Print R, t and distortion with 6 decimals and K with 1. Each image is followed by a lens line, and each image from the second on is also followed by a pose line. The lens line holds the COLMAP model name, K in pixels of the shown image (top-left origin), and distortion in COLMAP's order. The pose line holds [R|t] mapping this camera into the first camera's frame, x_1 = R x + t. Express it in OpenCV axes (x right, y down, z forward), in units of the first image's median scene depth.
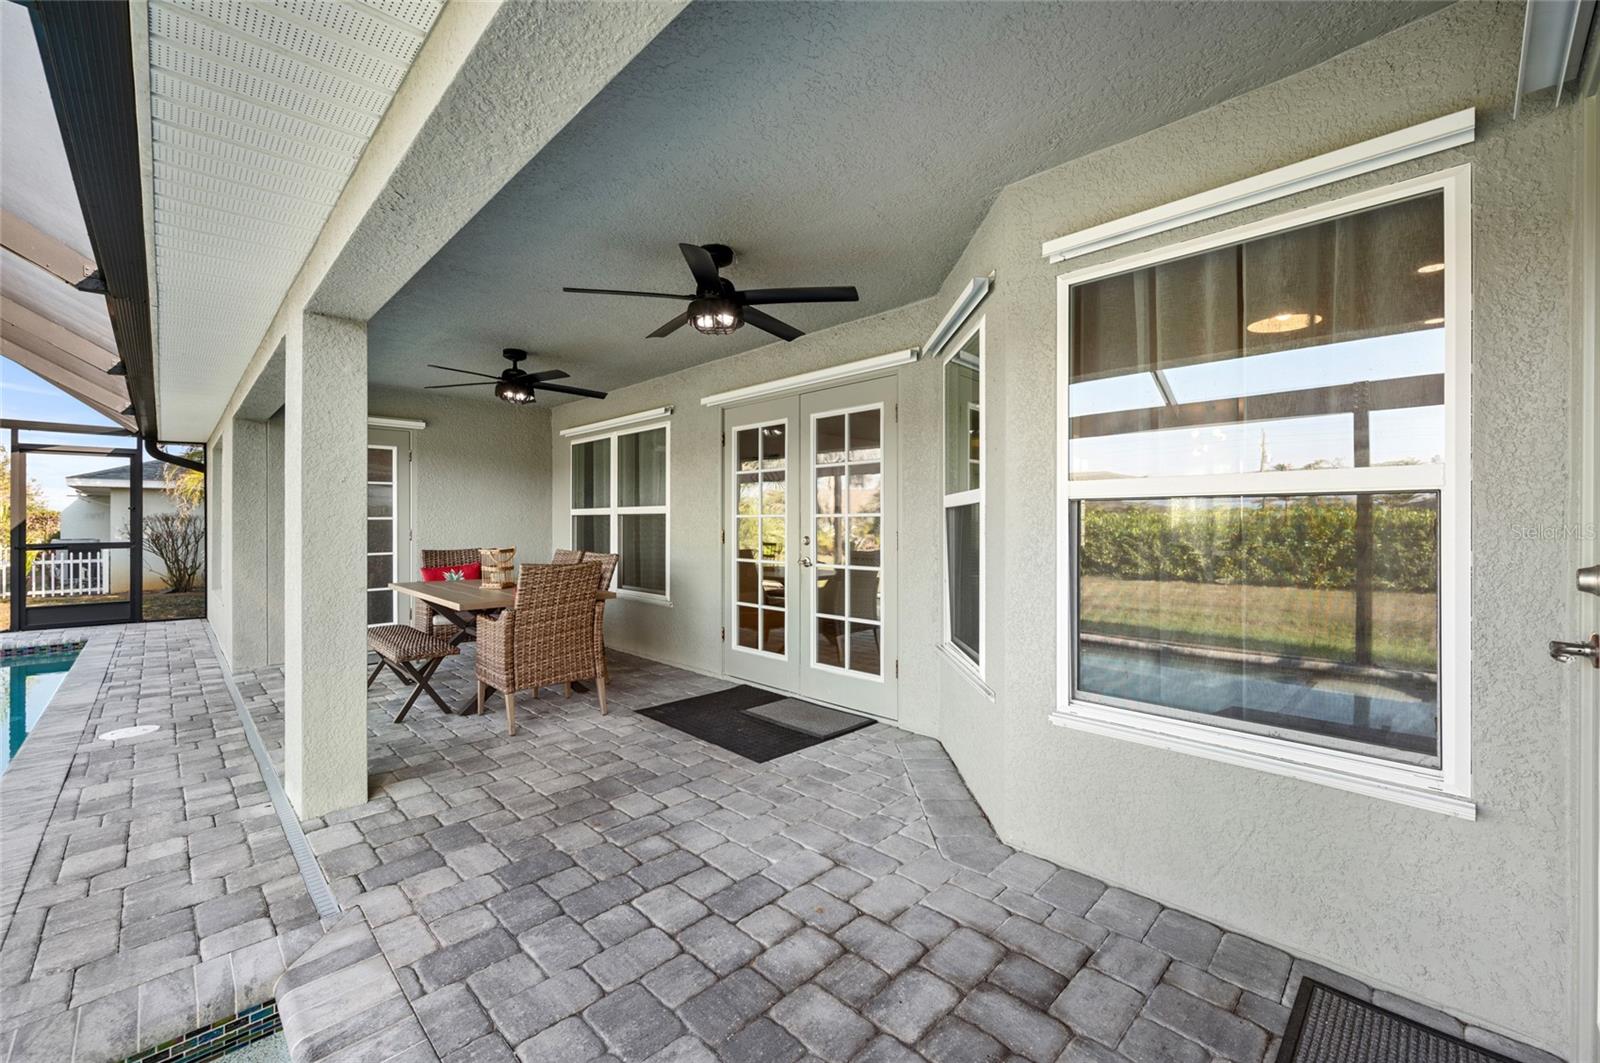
lens RADIAL K [[652.2, 0, 798.5], [0, 652.2, 525.2], [0, 0, 1]] dist [0.000754, -0.000639]
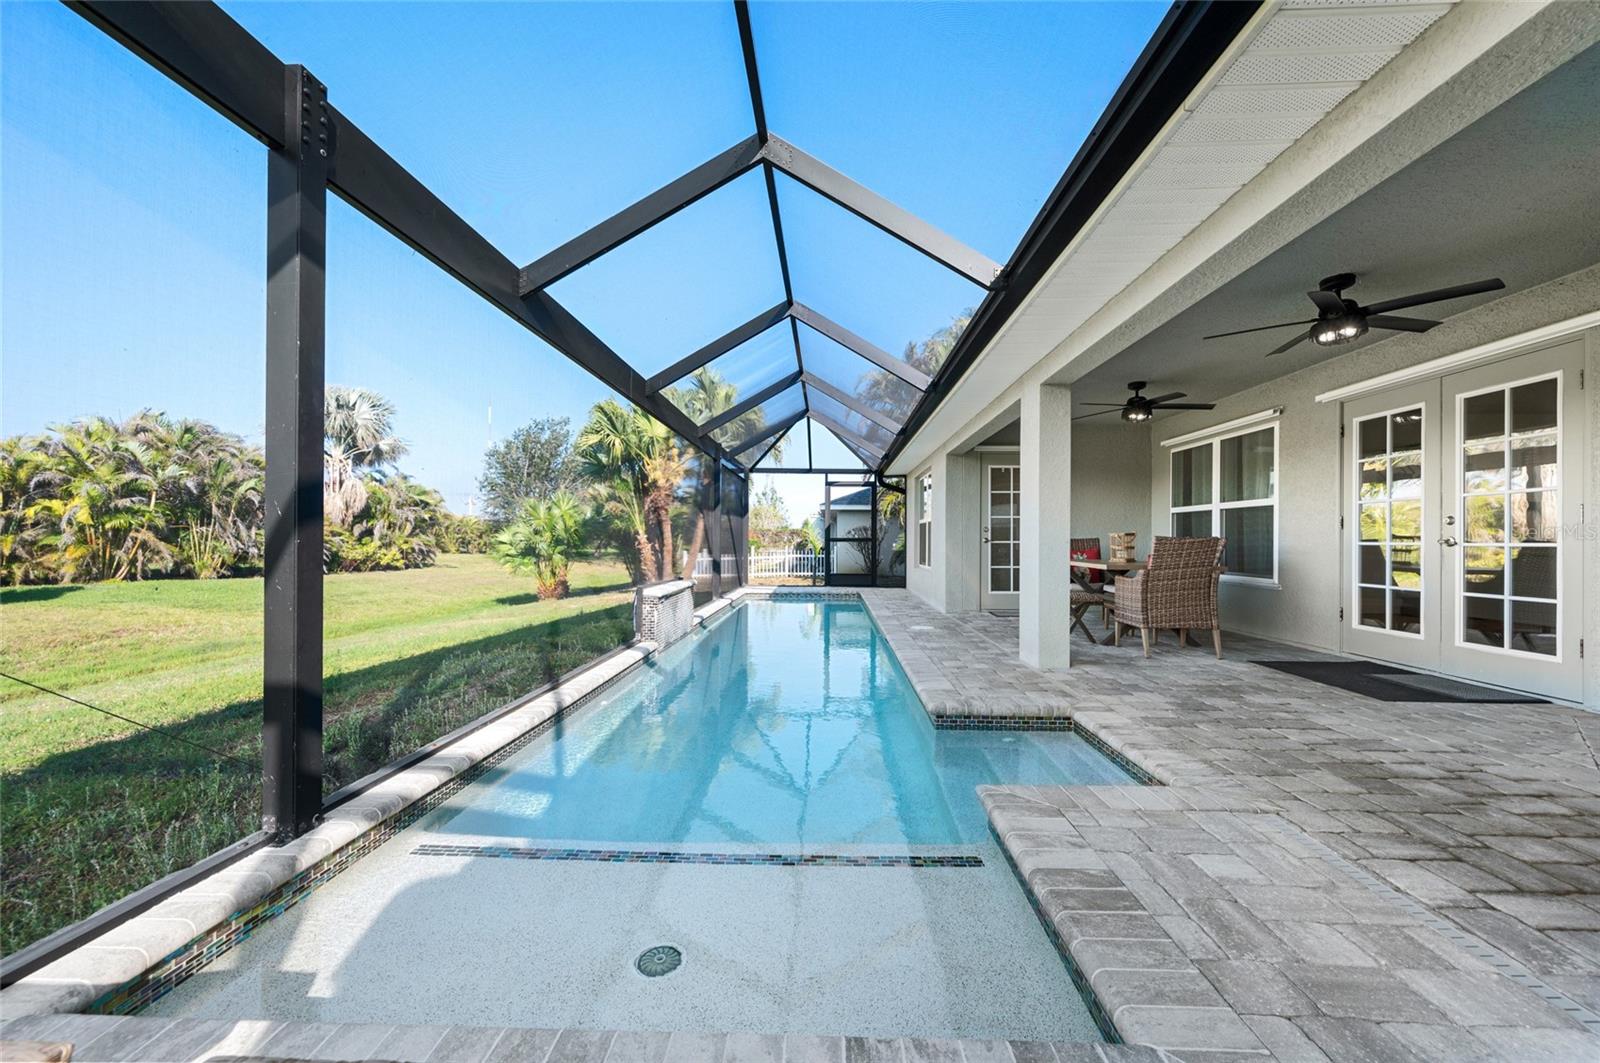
lens RADIAL K [[636.5, 0, 803.9], [0, 636.5, 538.3], [0, 0, 1]] dist [-0.000093, -0.000060]
pose [[0.690780, 0.001408, -0.723064, 0.033122], [-0.008881, 0.999939, -0.006537, 0.065355], [0.723011, 0.010937, 0.690750, -0.395060]]
